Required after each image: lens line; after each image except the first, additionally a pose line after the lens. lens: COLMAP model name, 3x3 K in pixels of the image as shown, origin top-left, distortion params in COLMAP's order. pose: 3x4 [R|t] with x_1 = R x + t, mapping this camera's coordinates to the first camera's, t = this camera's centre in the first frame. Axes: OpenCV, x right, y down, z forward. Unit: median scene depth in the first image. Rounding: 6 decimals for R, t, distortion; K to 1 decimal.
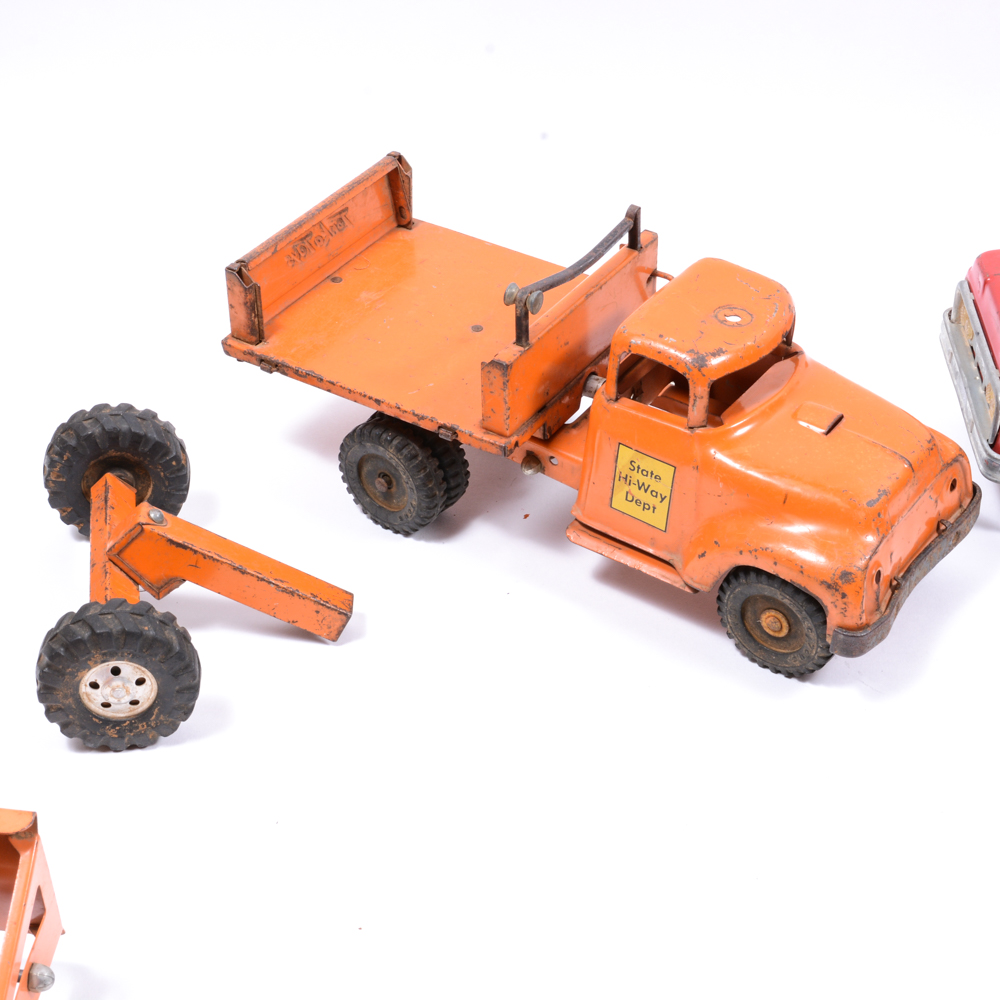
lens RADIAL K [[2000.9, 0, 464.3], [0, 2000.9, 488.5], [0, 0, 1]] dist [-0.029543, 0.000000]
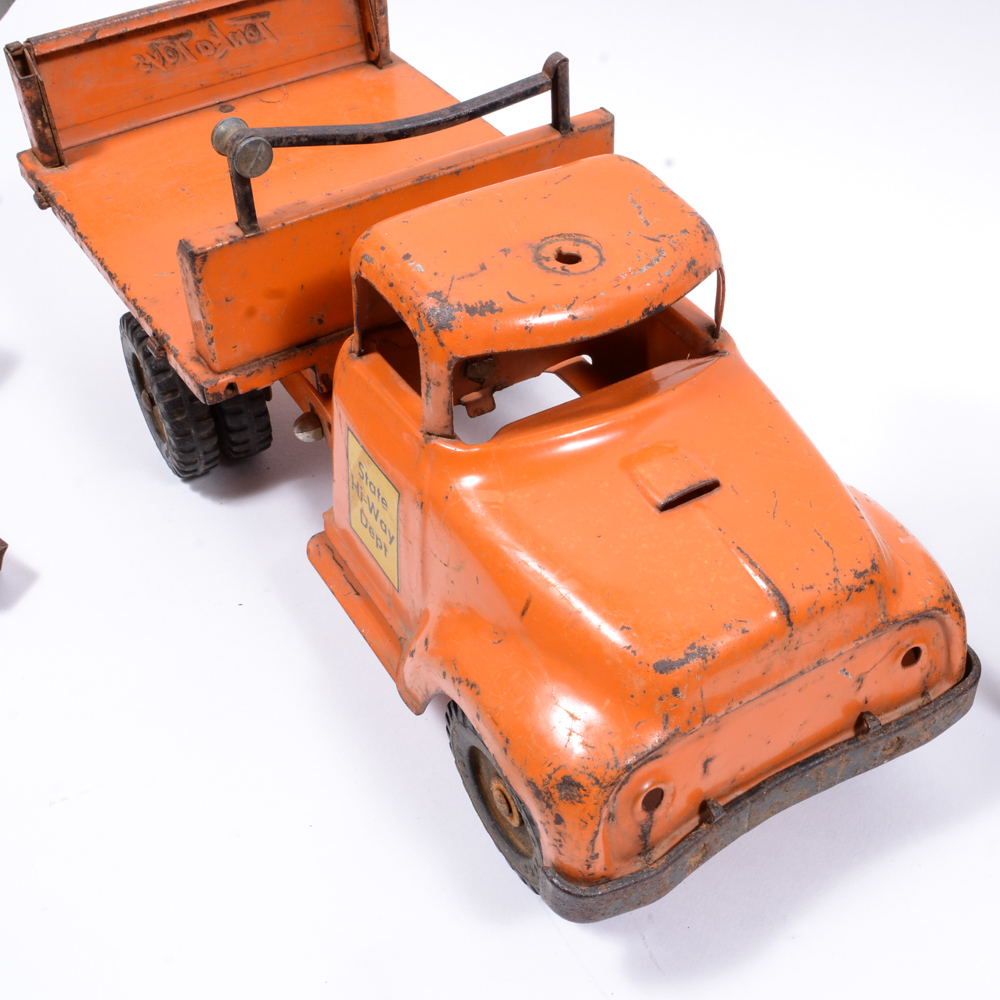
lens RADIAL K [[1389.4, 0, 577.5], [0, 1389.4, 570.5], [0, 0, 1]] dist [-0.086065, 0.000000]
pose [[0.927052, 0.279428, -0.249989, 0.245703], [-0.242539, 0.955399, 0.168484, -0.065423], [0.285918, -0.095562, 0.953477, 0.609470]]
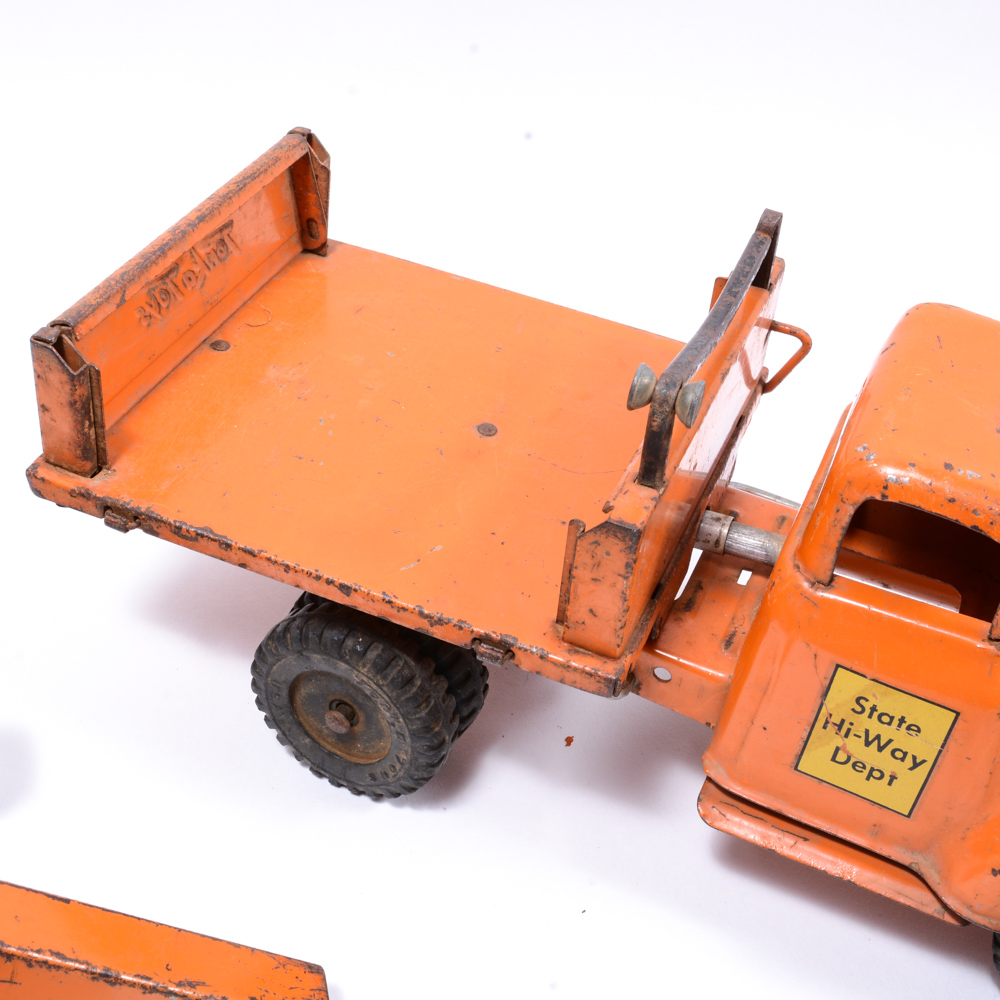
lens RADIAL K [[1520.6, 0, 461.7], [0, 1520.6, 484.8], [0, 0, 1]] dist [-0.068679, 0.000000]
pose [[0.980235, -0.042023, 0.193320, -0.090473], [0.036754, 0.998851, 0.030763, -0.083010], [-0.194390, -0.023049, 0.980653, 0.613630]]
